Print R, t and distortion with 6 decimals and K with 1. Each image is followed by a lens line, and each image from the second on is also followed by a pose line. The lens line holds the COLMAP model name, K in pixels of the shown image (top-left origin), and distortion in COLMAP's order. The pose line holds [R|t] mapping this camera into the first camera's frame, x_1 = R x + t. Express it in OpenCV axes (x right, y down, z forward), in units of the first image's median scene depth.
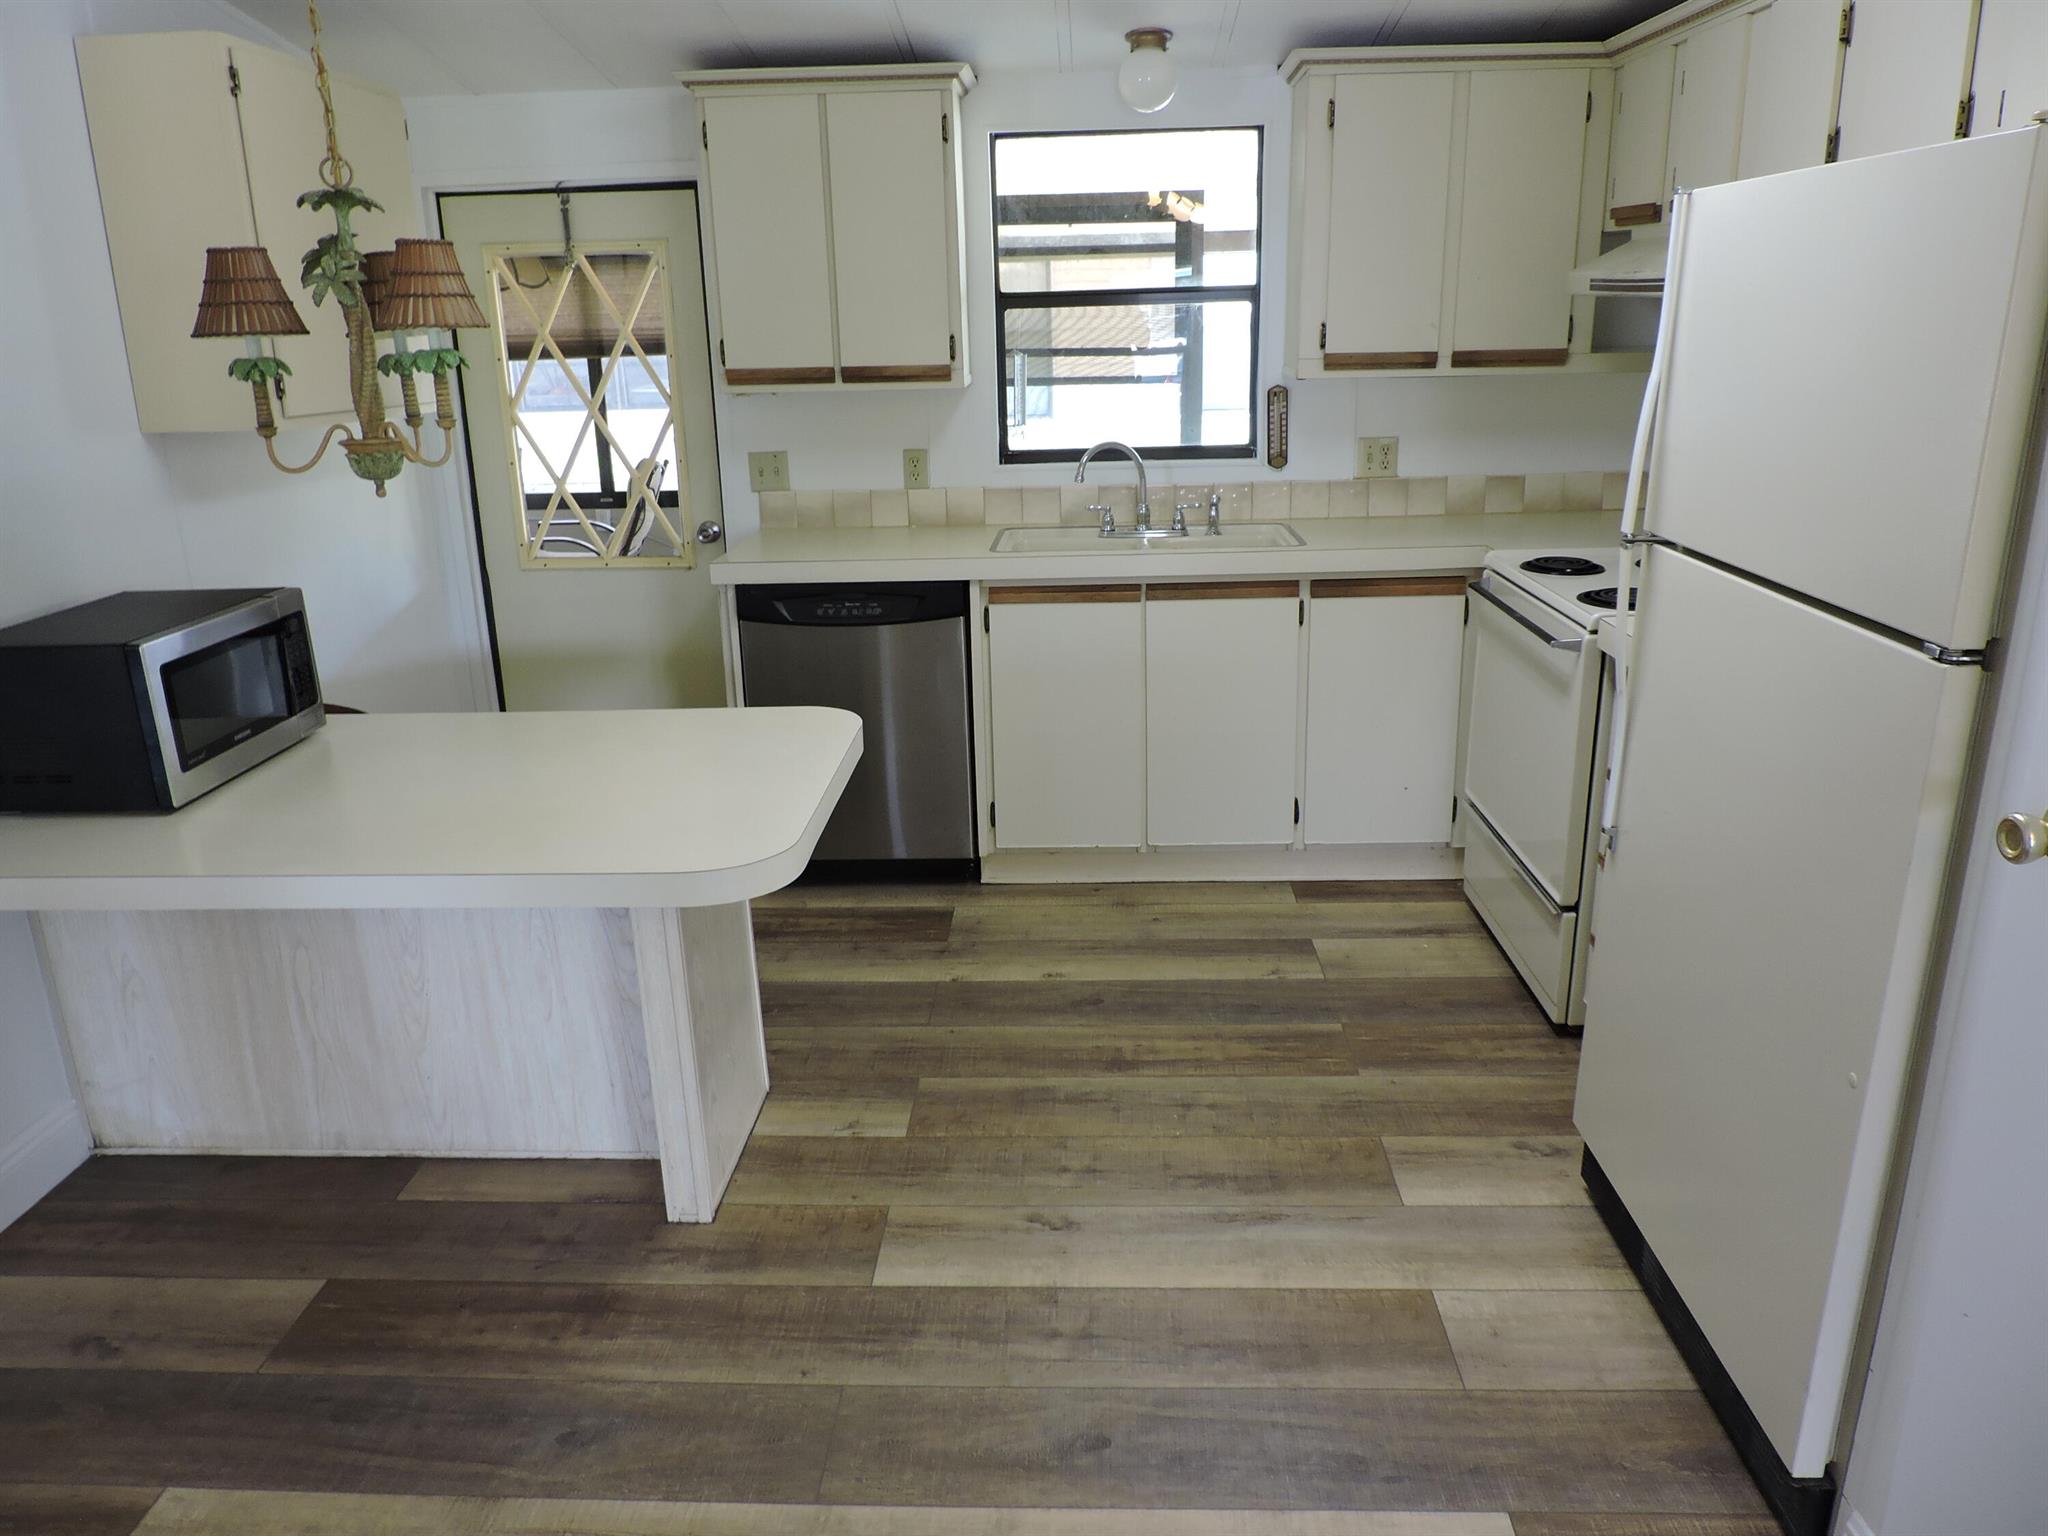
lens RADIAL K [[1436.2, 0, 1018.7], [0, 1436.2, 776.9], [0, 0, 1]] dist [-0.000066, -0.001259]
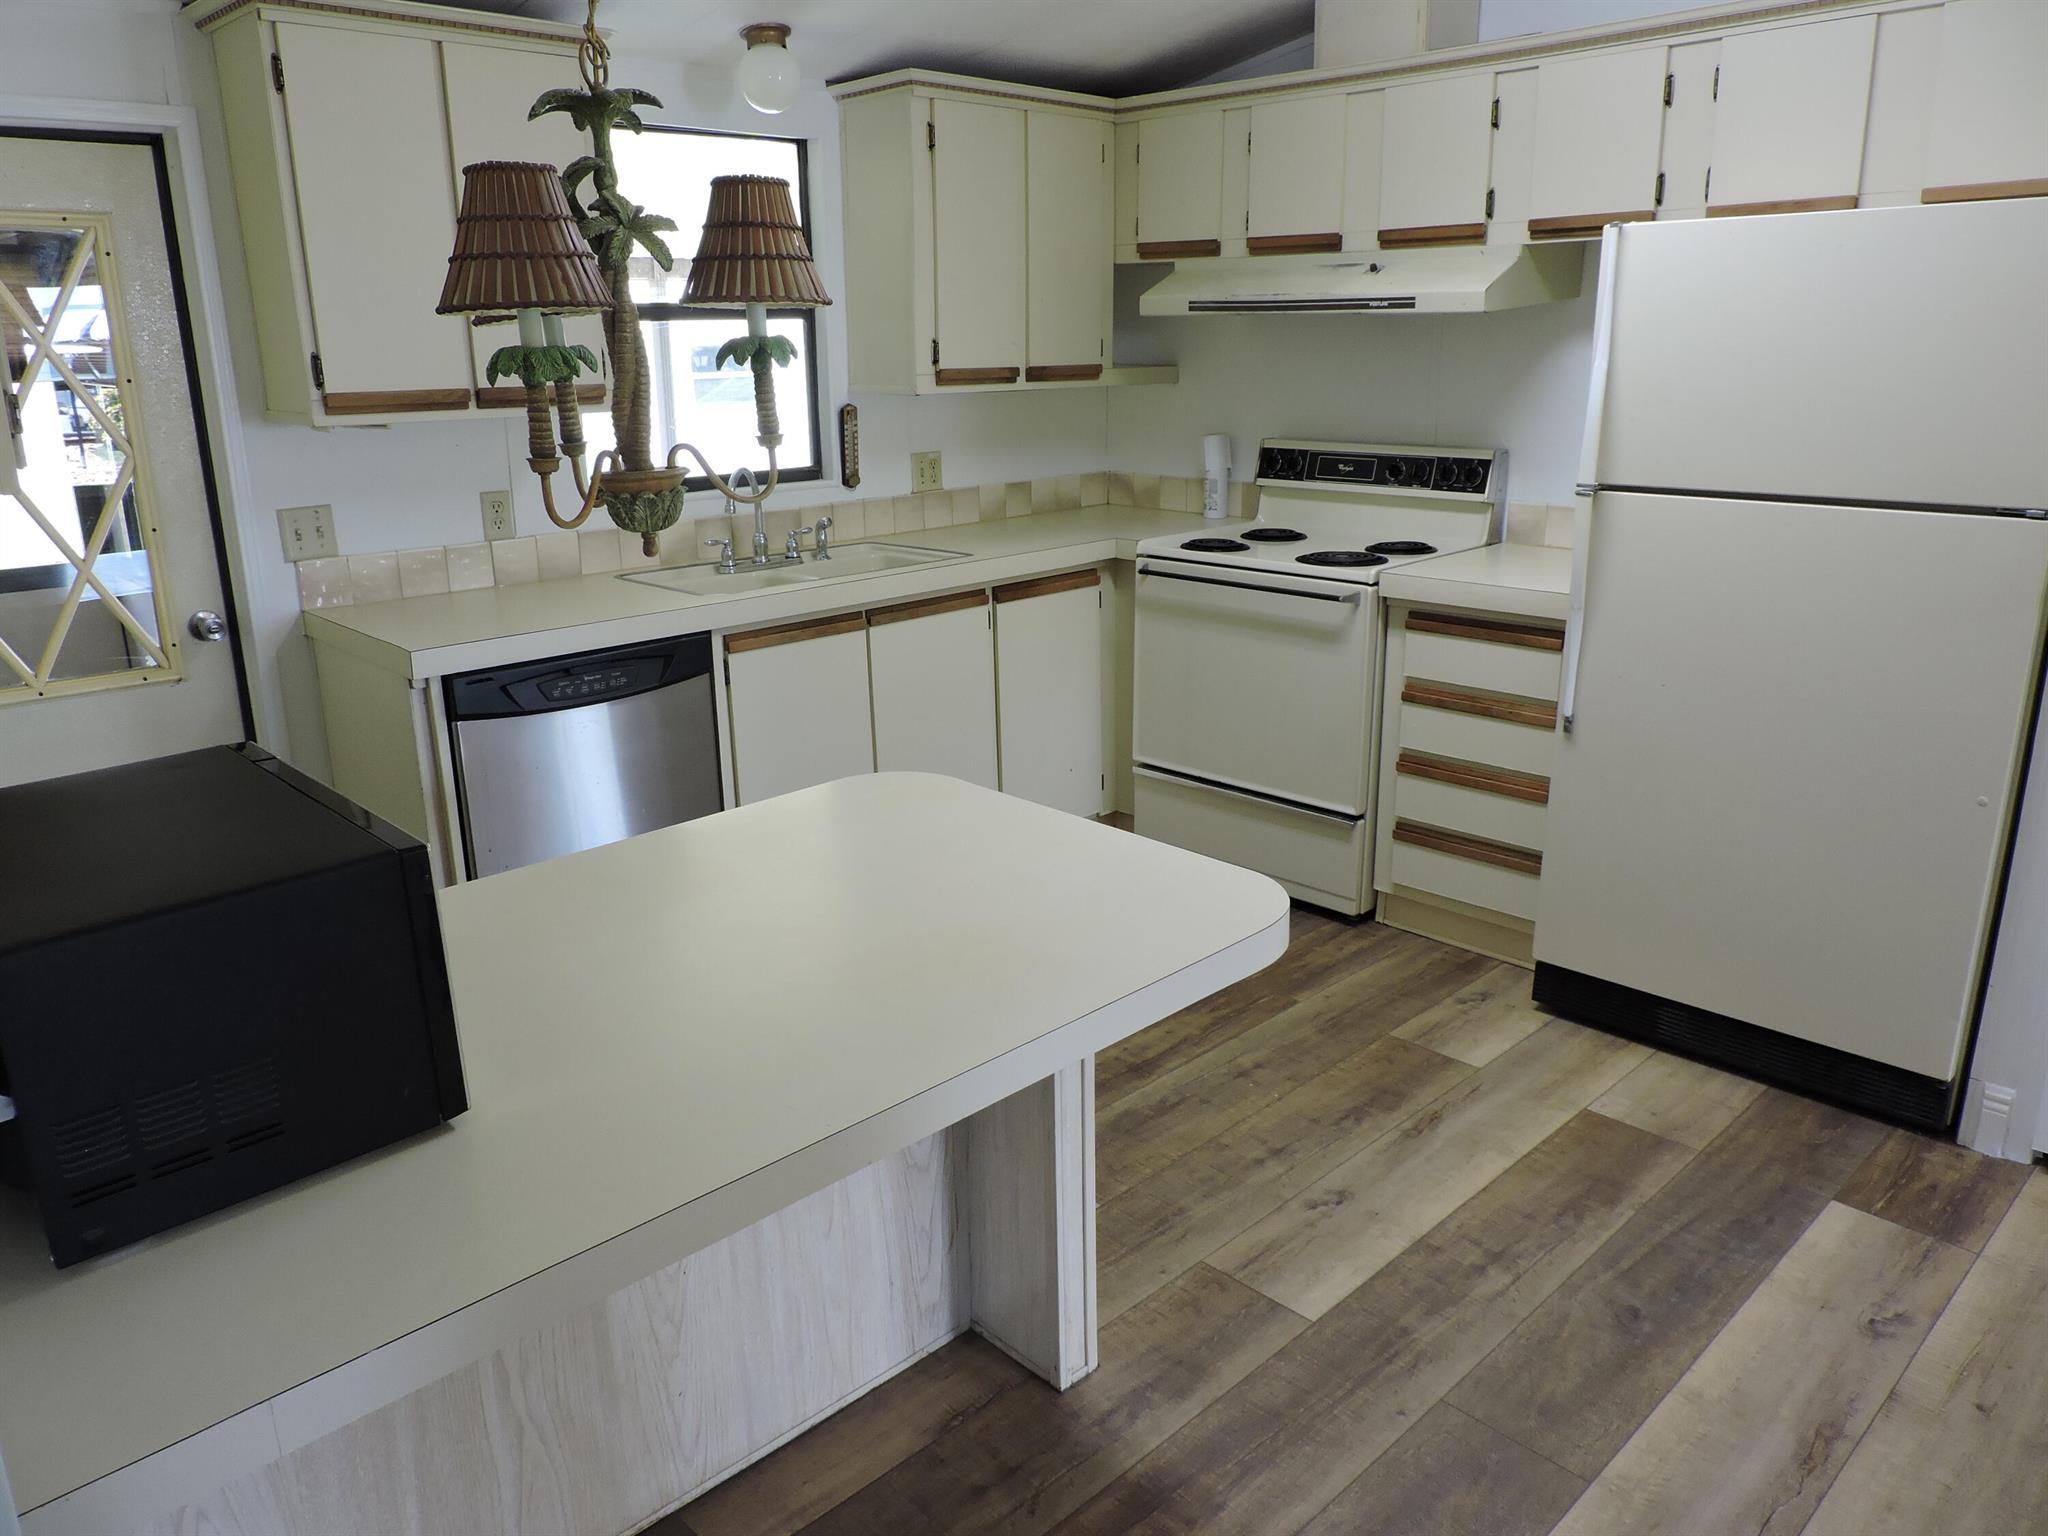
lens RADIAL K [[1461.3, 0, 1024.0], [0, 1461.3, 768.0], [0, 0, 1]] dist [0.033209, -0.051116]
pose [[0.683378, -0.194473, 0.703686, -0.659335], [0.223203, 0.973371, 0.052242, -0.073997], [-0.695107, 0.121364, 0.708588, 0.315052]]
